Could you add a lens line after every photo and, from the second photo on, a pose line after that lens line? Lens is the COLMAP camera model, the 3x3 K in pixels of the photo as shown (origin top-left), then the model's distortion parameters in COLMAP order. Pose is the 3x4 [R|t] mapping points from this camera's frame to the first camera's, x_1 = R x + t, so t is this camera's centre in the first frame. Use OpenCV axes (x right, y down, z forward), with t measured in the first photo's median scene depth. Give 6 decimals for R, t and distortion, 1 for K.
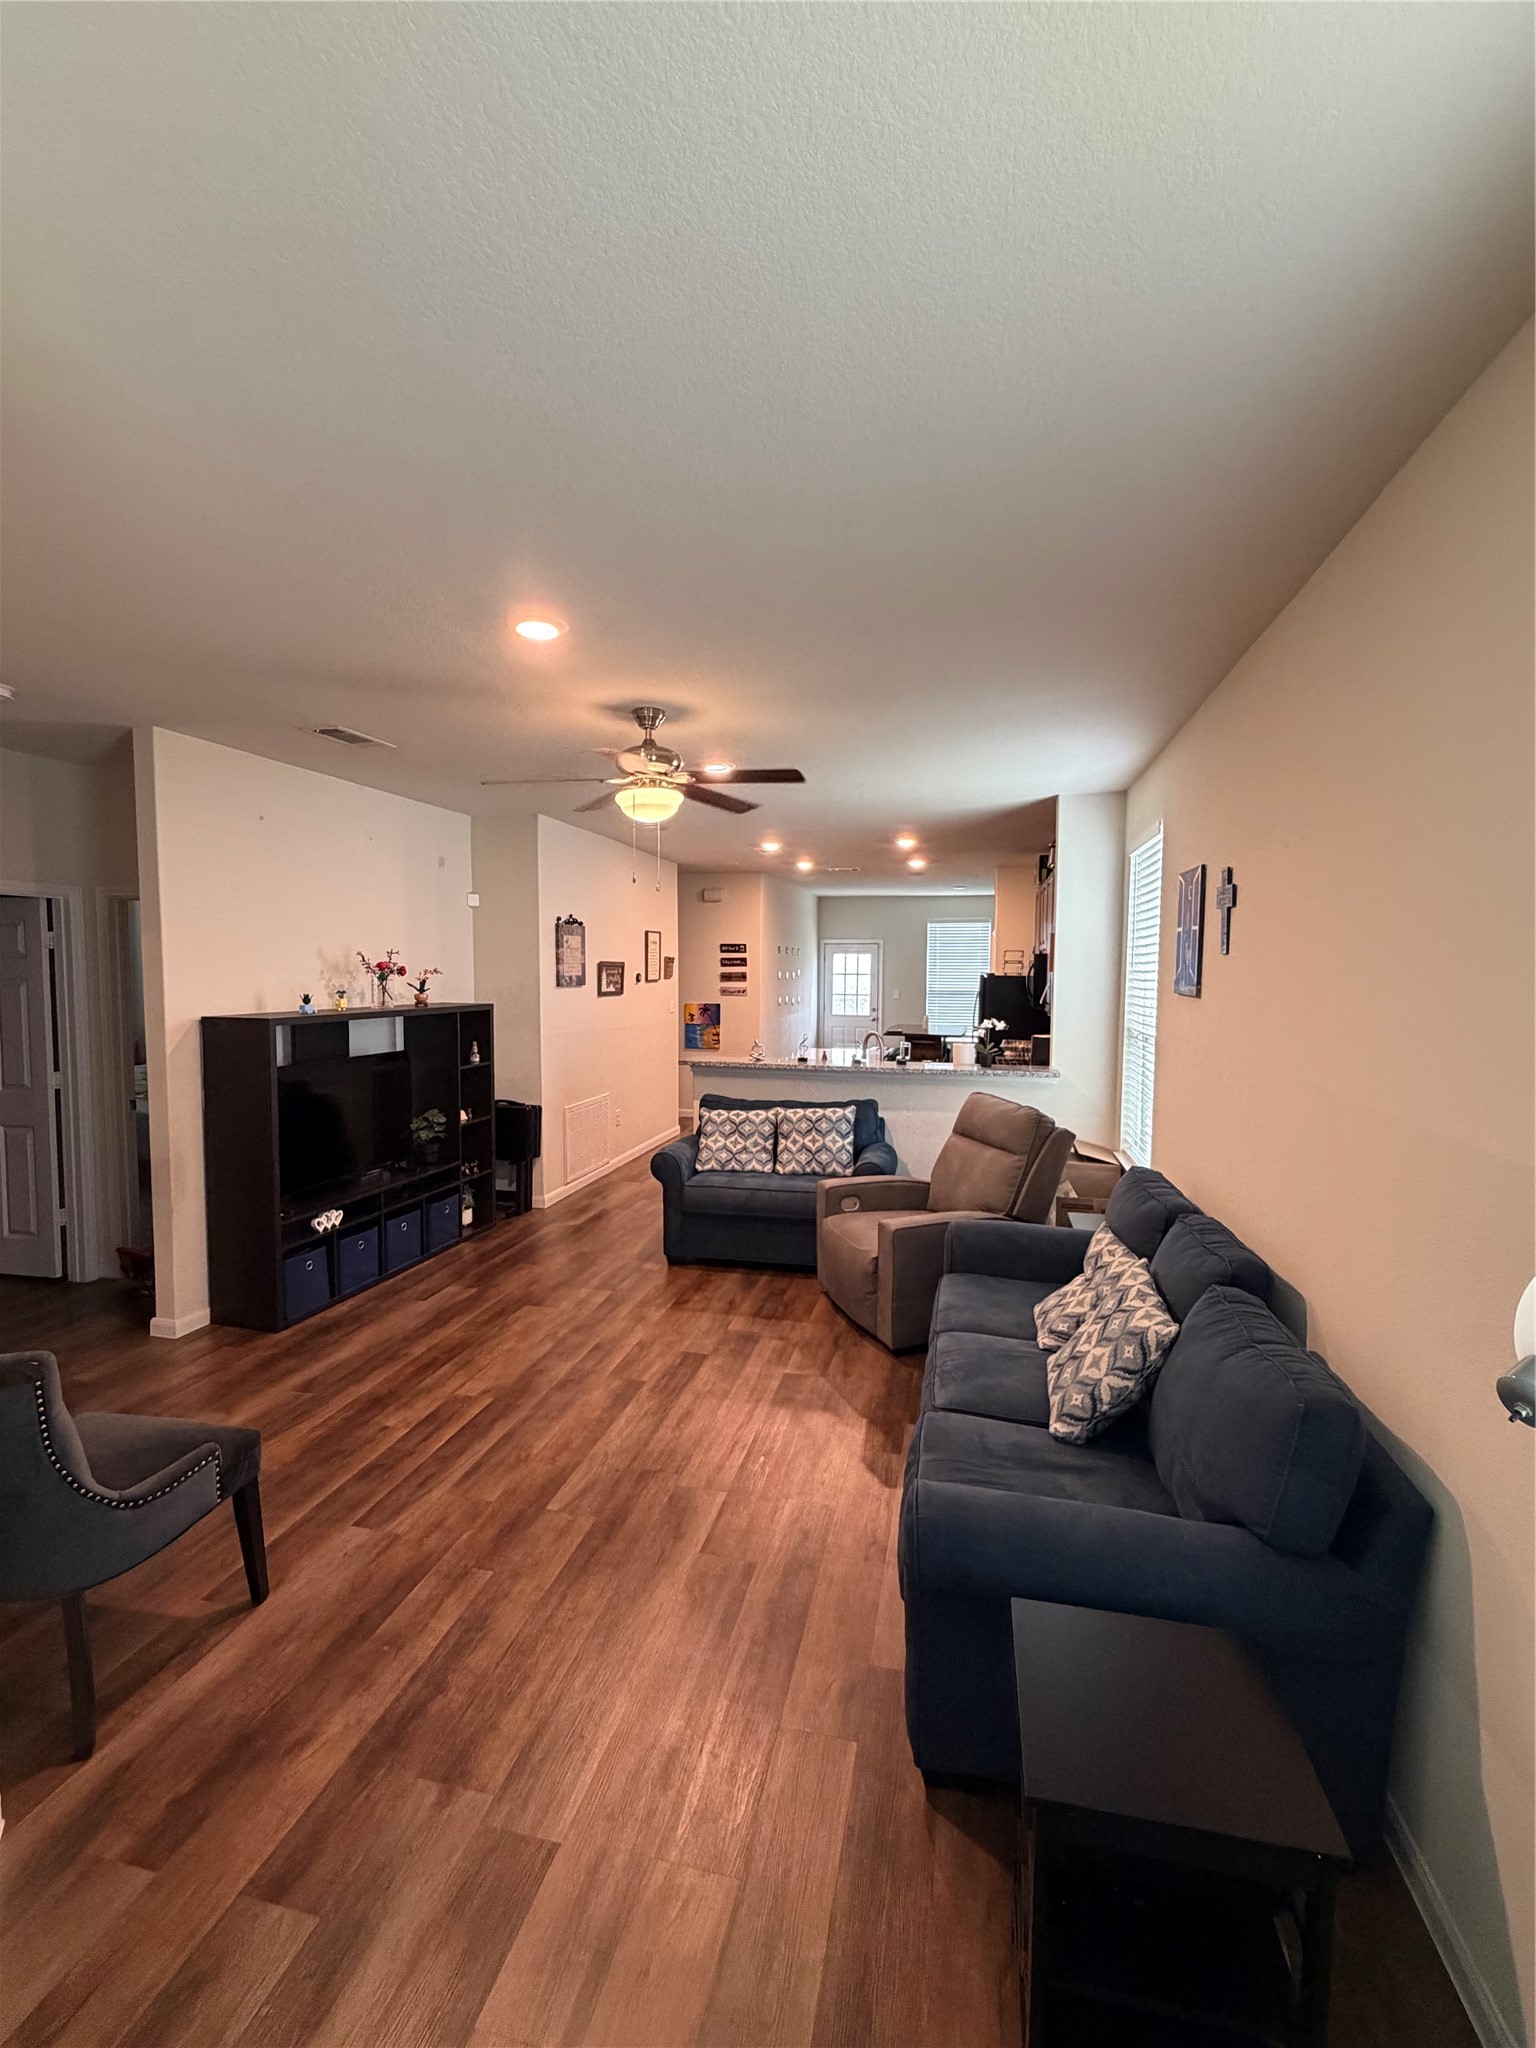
lens RADIAL K [[904.7, 0, 768.0], [0, 904.7, 1024.0], [0, 0, 1]] dist [0.000429, 0.000115]
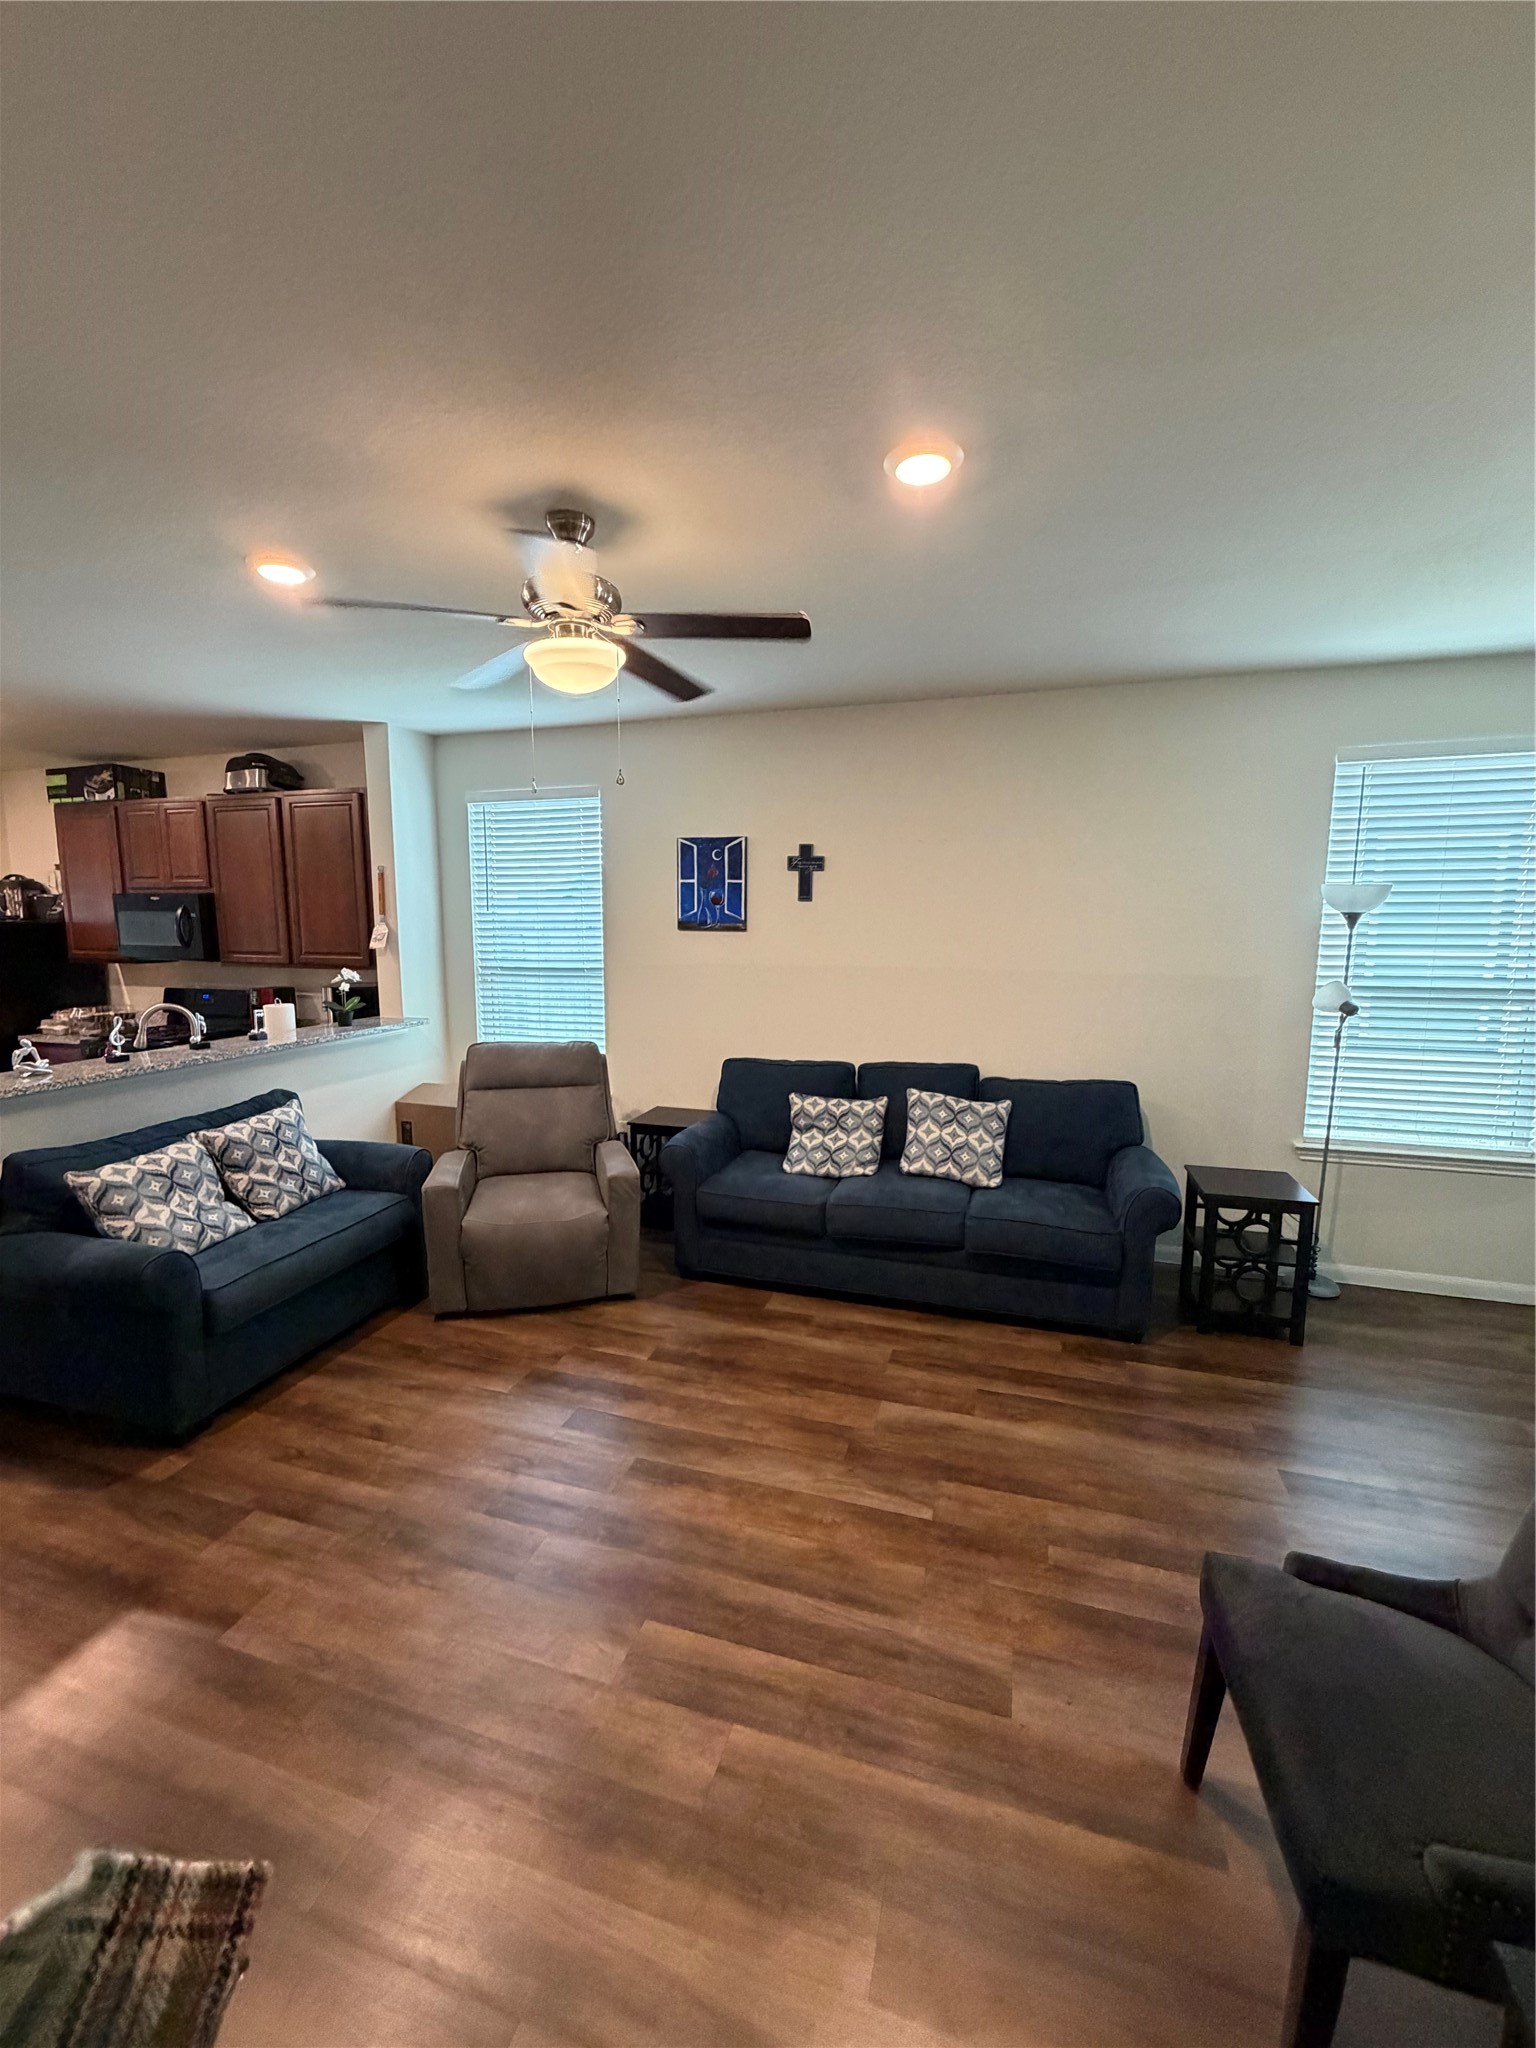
lens RADIAL K [[807.3, 0, 768.0], [0, 807.3, 1024.0], [0, 0, 1]] dist [-0.000767, 0.000027]
pose [[0.072630, -0.132707, 0.988491, -0.531766], [0.059666, 0.989911, 0.128513, -0.032160], [-0.995573, 0.049645, 0.079815, 0.582868]]
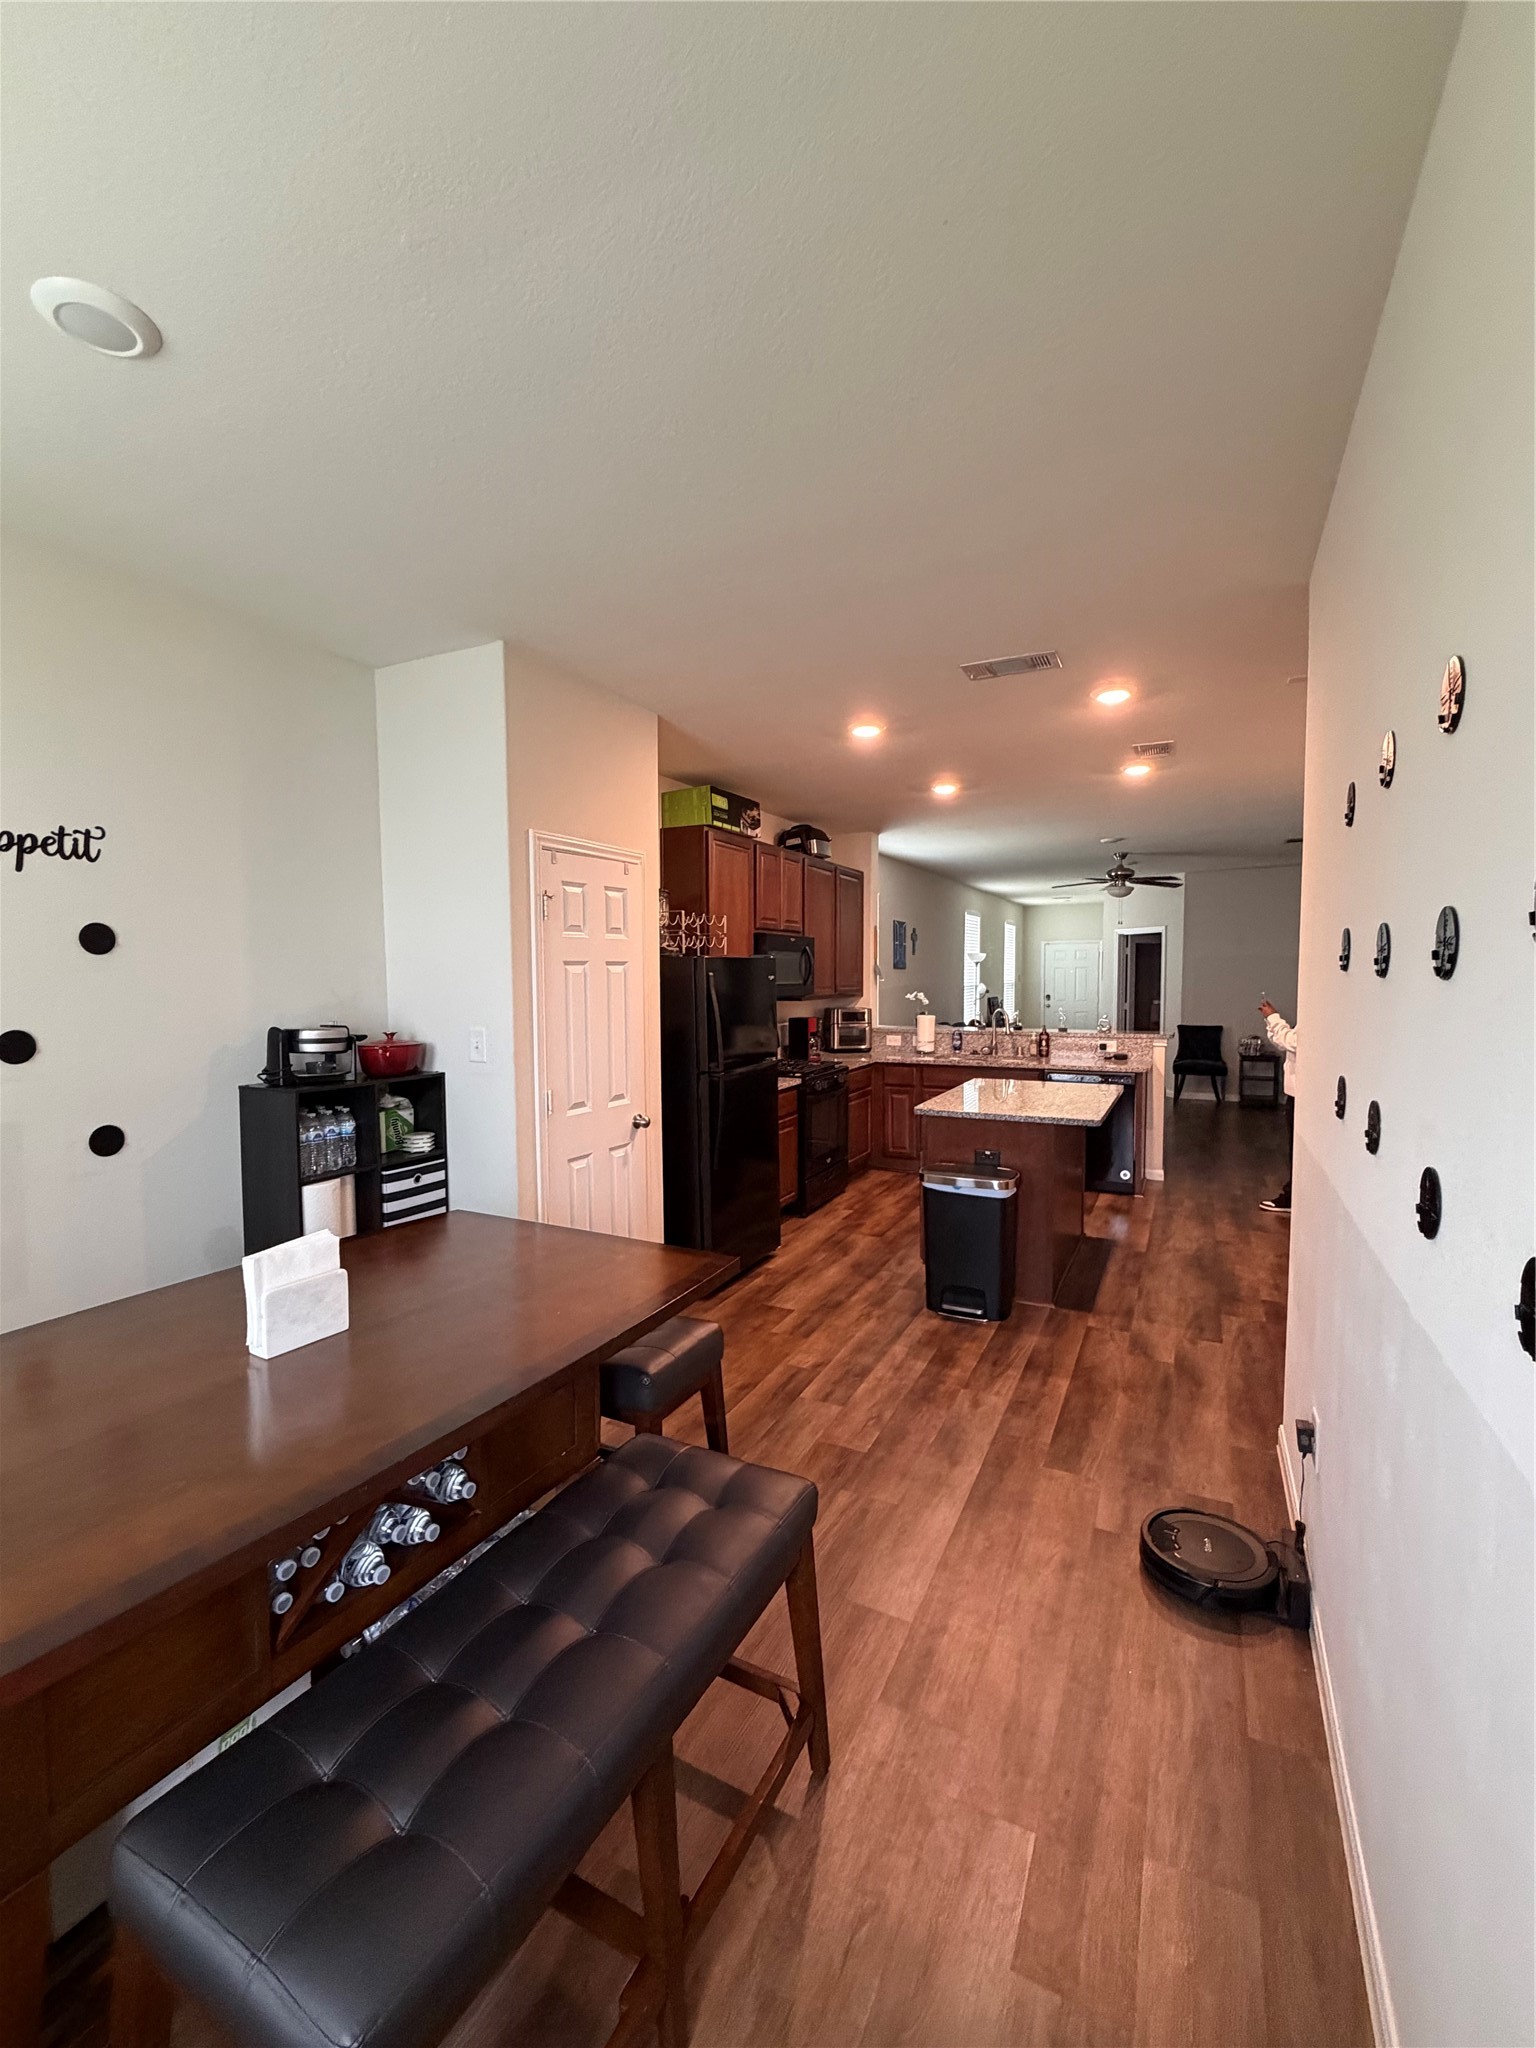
lens RADIAL K [[847.5, 0, 771.5], [0, 847.5, 1021.4], [0, 0, 1]] dist [-0.000473, 0.000016]
pose [[-0.971287, -0.014557, 0.237465, 0.163872], [0.013931, 0.992934, 0.117849, -0.126124], [-0.237503, 0.117774, -0.964221, 2.465320]]
